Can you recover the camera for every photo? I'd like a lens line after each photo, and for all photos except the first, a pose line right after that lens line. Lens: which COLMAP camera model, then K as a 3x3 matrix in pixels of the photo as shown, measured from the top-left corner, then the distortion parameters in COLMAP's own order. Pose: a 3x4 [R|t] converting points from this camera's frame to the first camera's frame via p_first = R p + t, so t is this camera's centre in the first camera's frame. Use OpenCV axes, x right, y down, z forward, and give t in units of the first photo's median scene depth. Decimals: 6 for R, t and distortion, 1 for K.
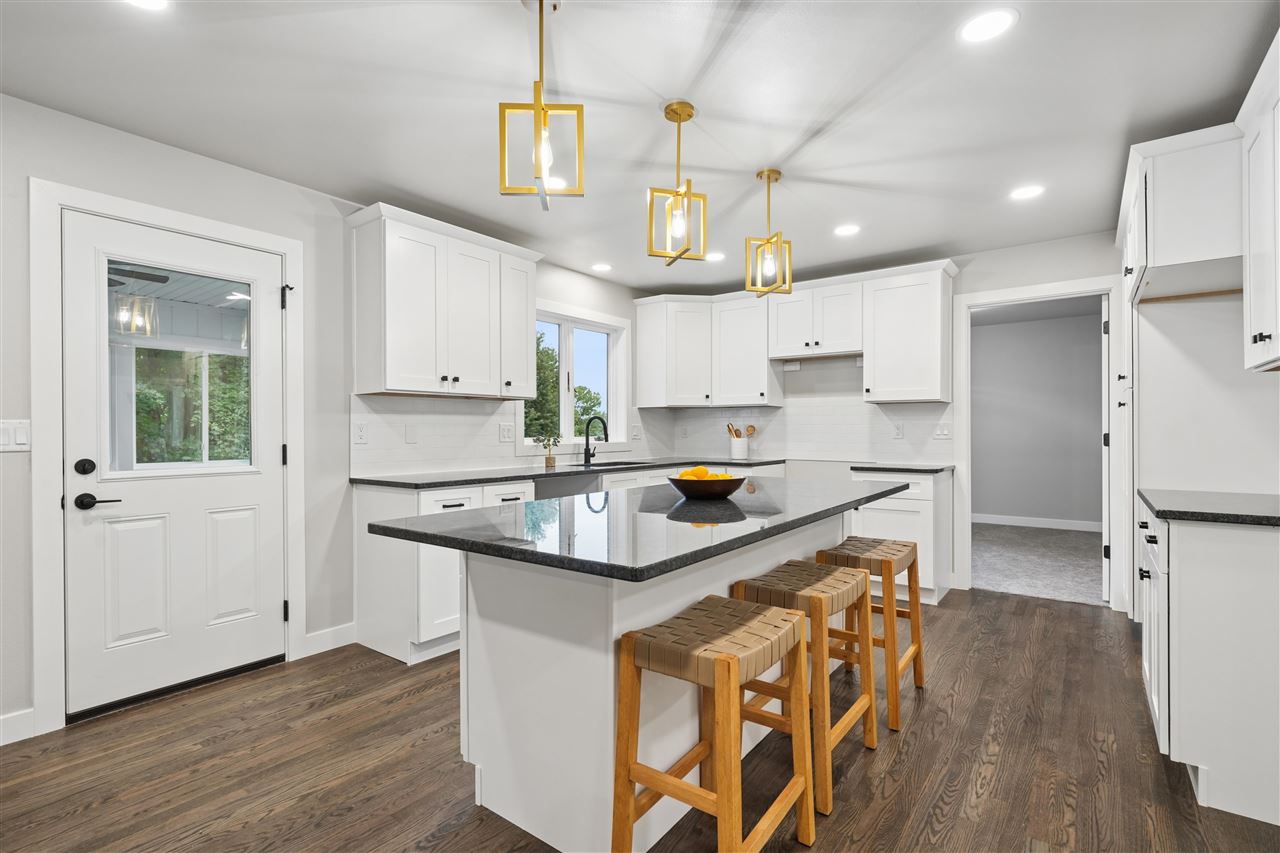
lens RADIAL K [[594.8, 0, 638.9], [0, 594.8, 438.0], [0, 0, 1]] dist [0.000083, -0.000237]
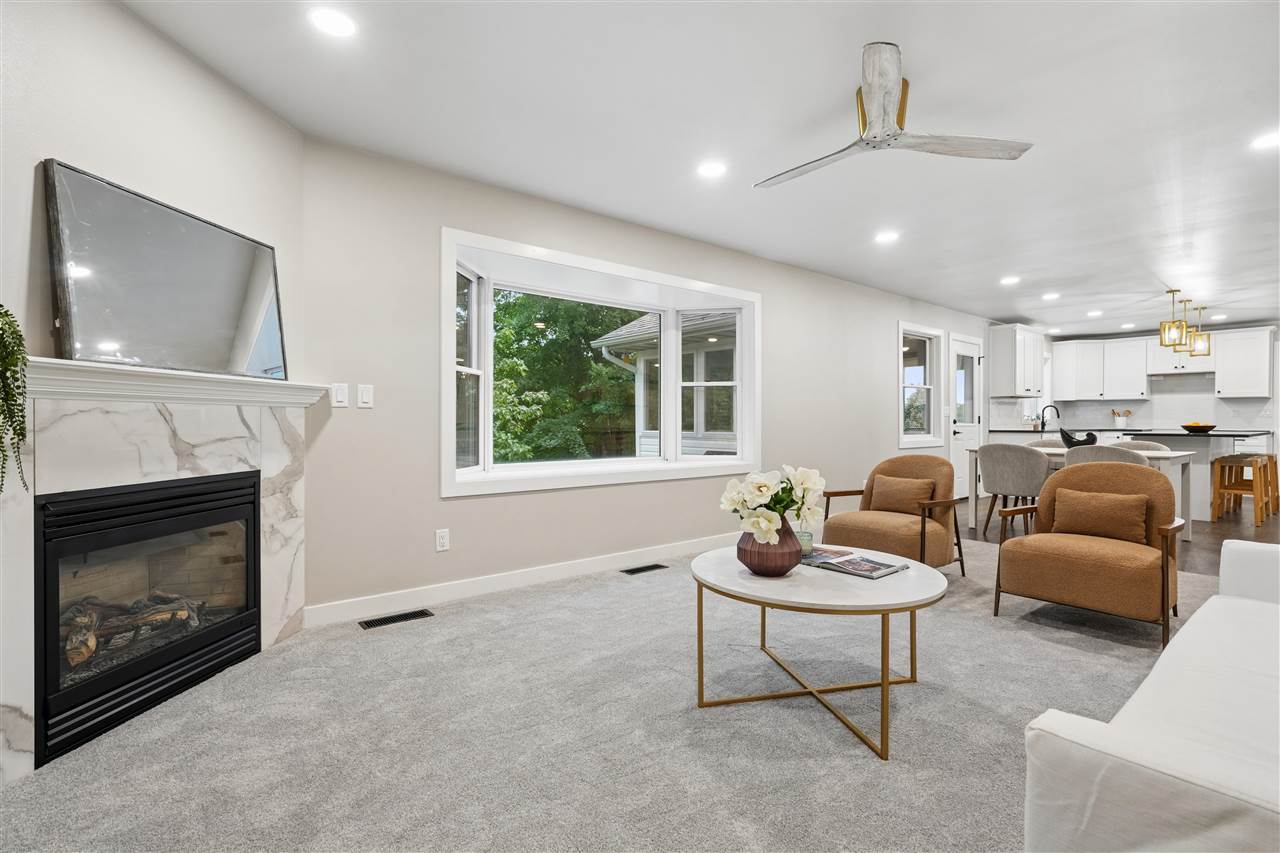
lens RADIAL K [[585.8, 0, 640.0], [0, 585.8, 426.5], [0, 0, 1]] dist [-0.001487, -0.000672]
pose [[0.969053, 0.009088, -0.246685, -1.045295], [-0.008770, 0.999959, 0.002388, 0.047722], [0.246696, -0.000151, 0.969093, -1.410207]]
